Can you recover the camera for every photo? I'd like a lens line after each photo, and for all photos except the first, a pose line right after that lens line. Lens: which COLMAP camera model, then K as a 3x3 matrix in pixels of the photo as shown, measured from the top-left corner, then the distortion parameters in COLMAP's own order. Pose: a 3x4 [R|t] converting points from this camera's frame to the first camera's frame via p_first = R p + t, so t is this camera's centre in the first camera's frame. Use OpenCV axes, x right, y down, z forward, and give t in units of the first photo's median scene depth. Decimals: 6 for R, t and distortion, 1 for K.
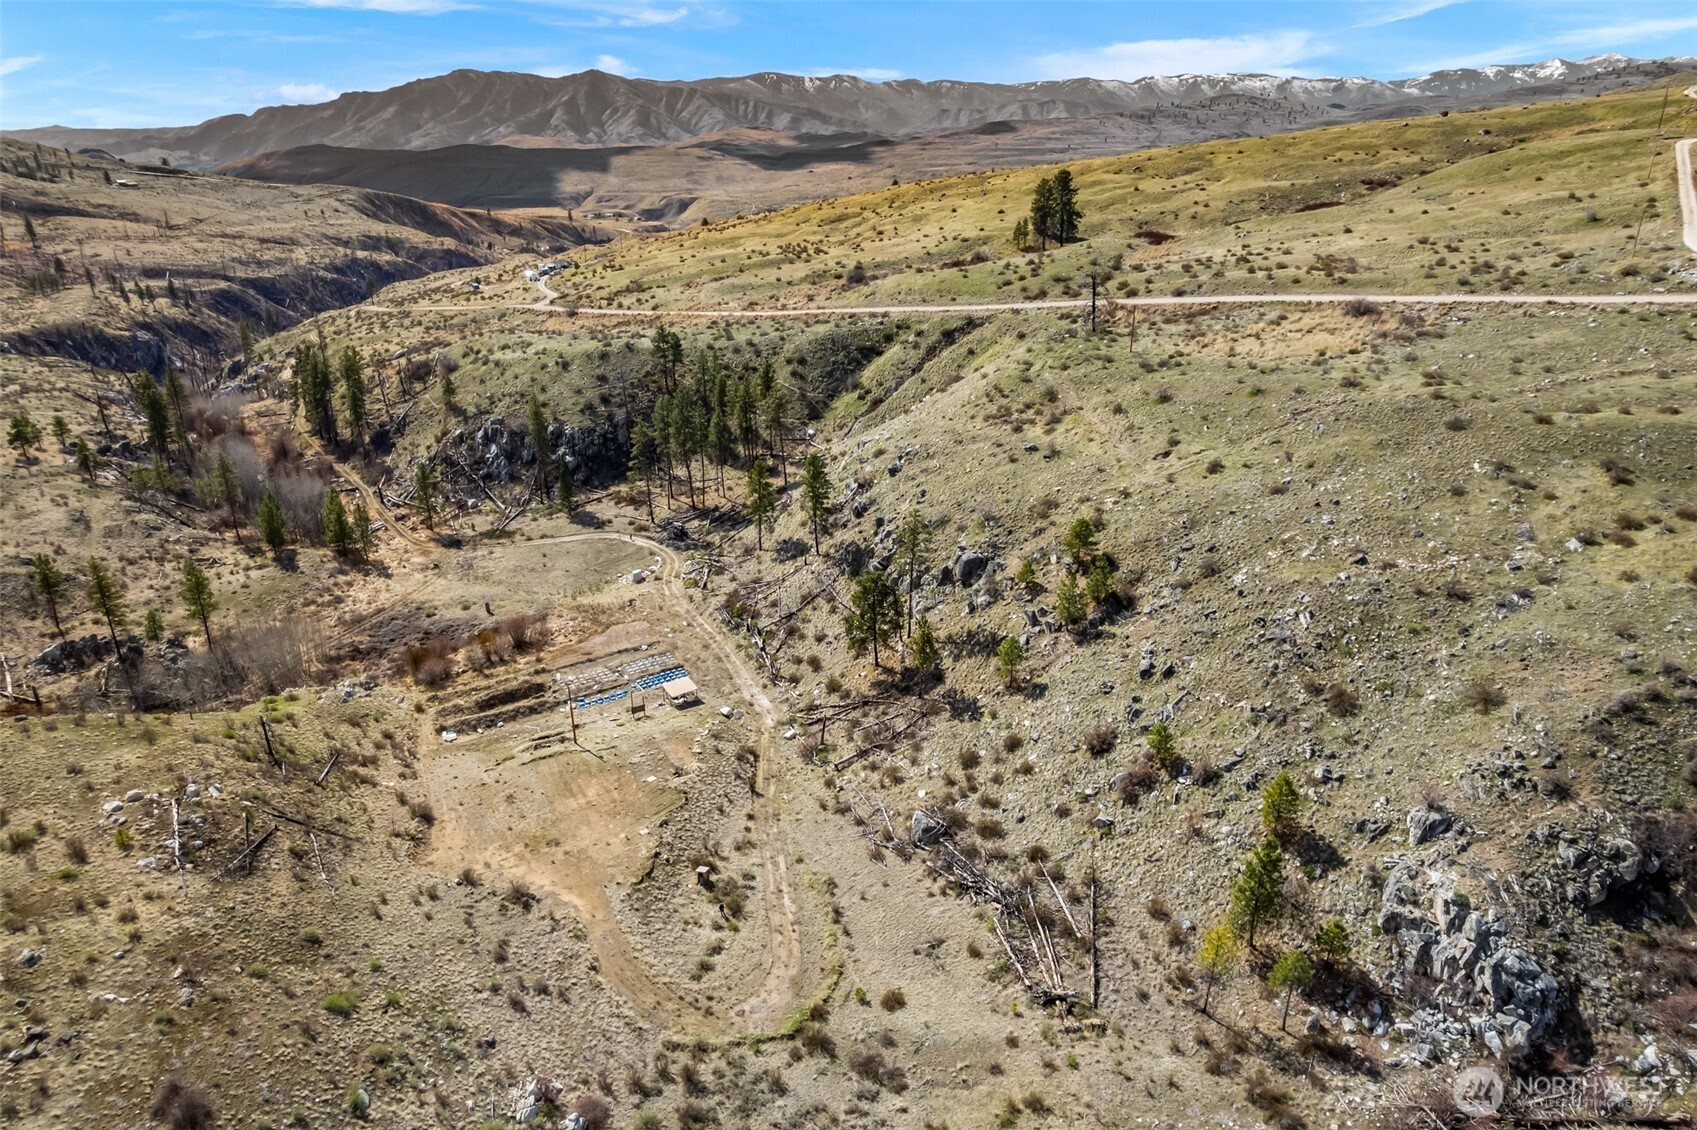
lens RADIAL K [[1109.4, 0, 840.4], [0, 1109.4, 571.9], [0, 0, 1]] dist [-0.079416, 0.072526]
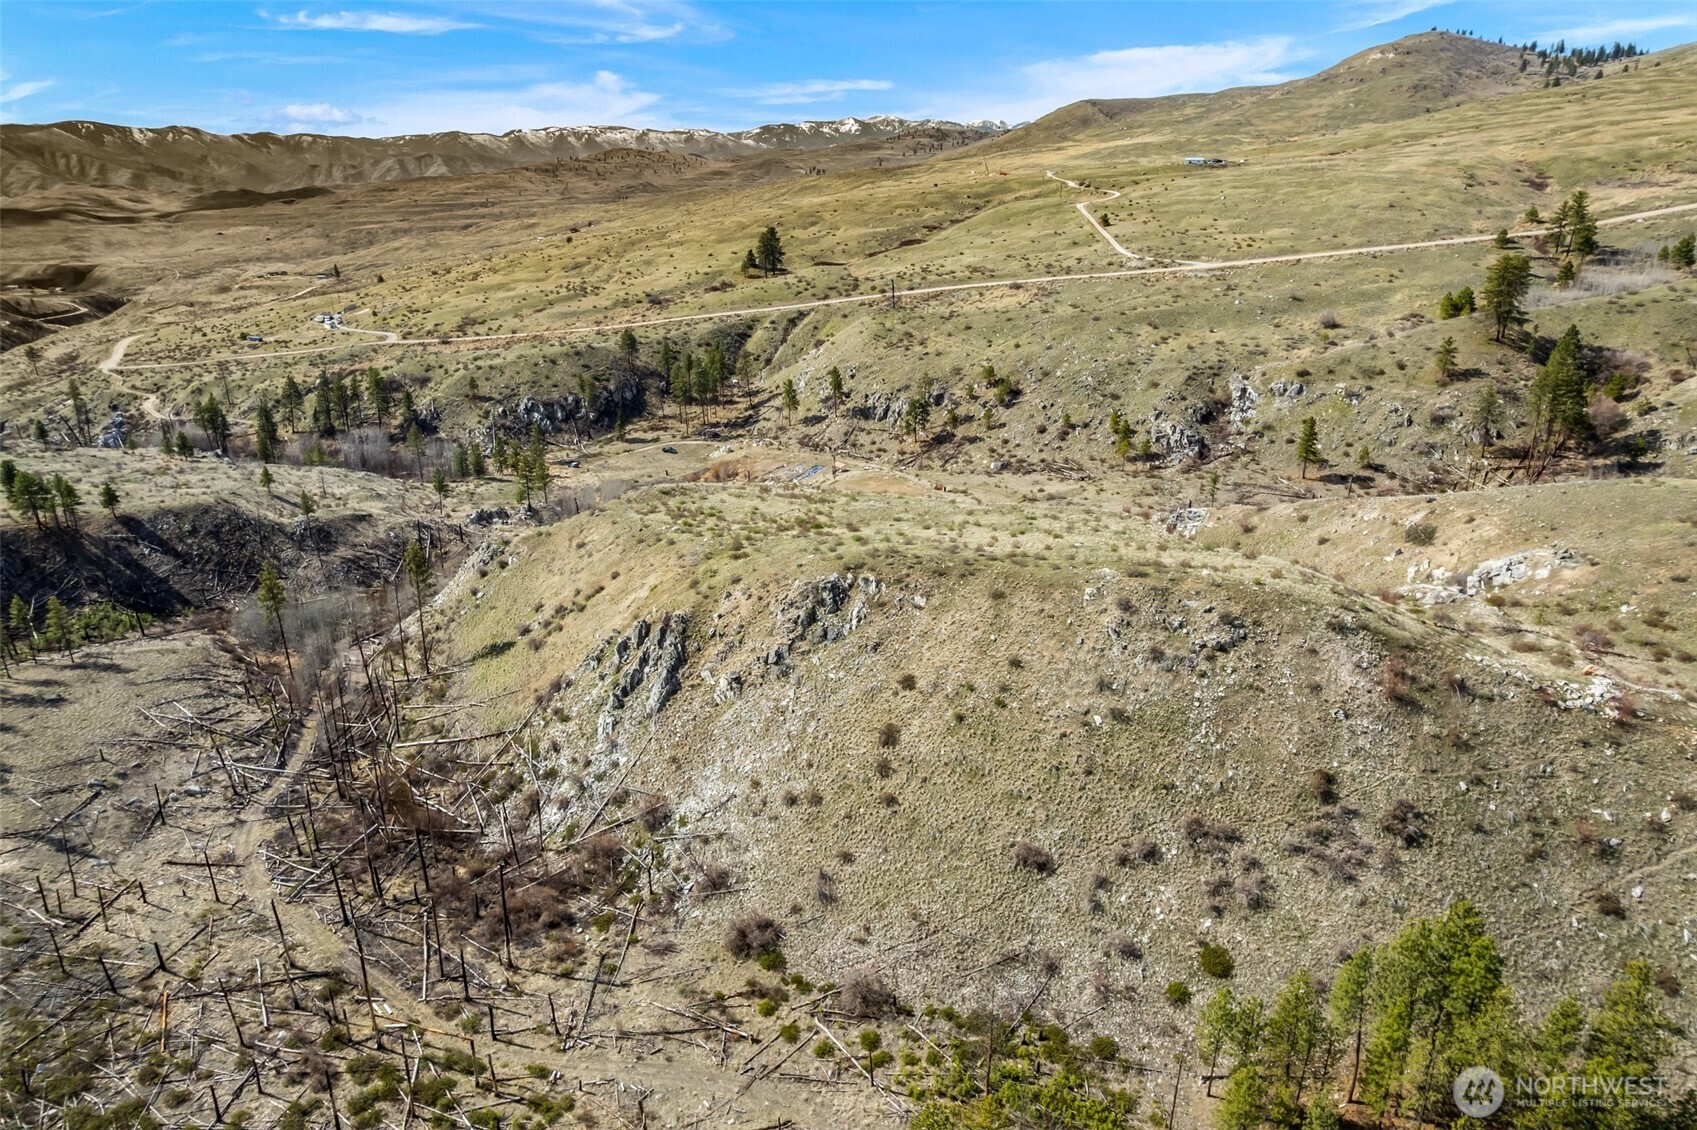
lens RADIAL K [[1085.8, 0, 841.1], [0, 1085.8, 570.5], [0, 0, 1]] dist [-0.082506, 0.073361]
pose [[0.861422, -0.177207, 0.475973, -0.729702], [0.193286, 0.981021, 0.015428, 0.168054], [-0.469674, 0.078708, 0.879325, -0.538018]]
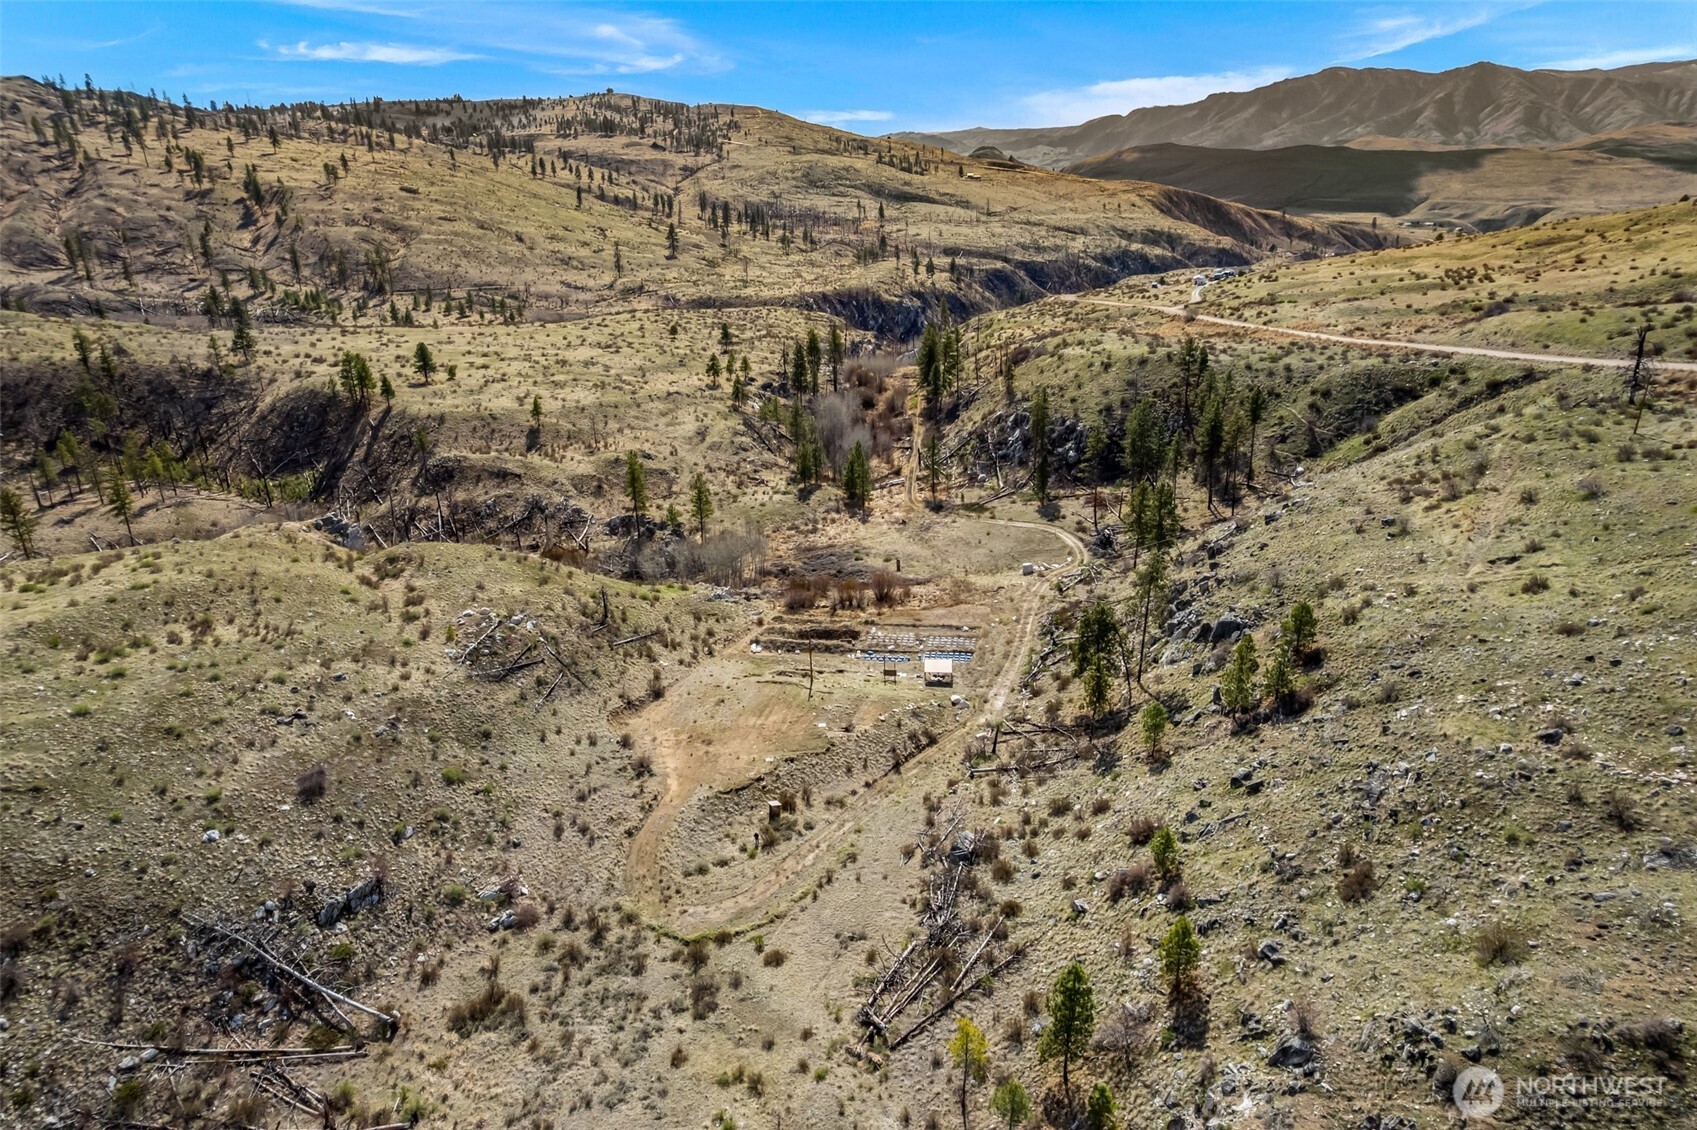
lens RADIAL K [[1085.8, 0, 841.1], [0, 1085.8, 570.5], [0, 0, 1]] dist [-0.082506, 0.073361]
pose [[0.758992, 0.232439, -0.608197, 0.242516], [-0.228029, 0.969841, 0.086084, -0.033462], [0.609864, 0.073349, 0.789105, 0.061919]]
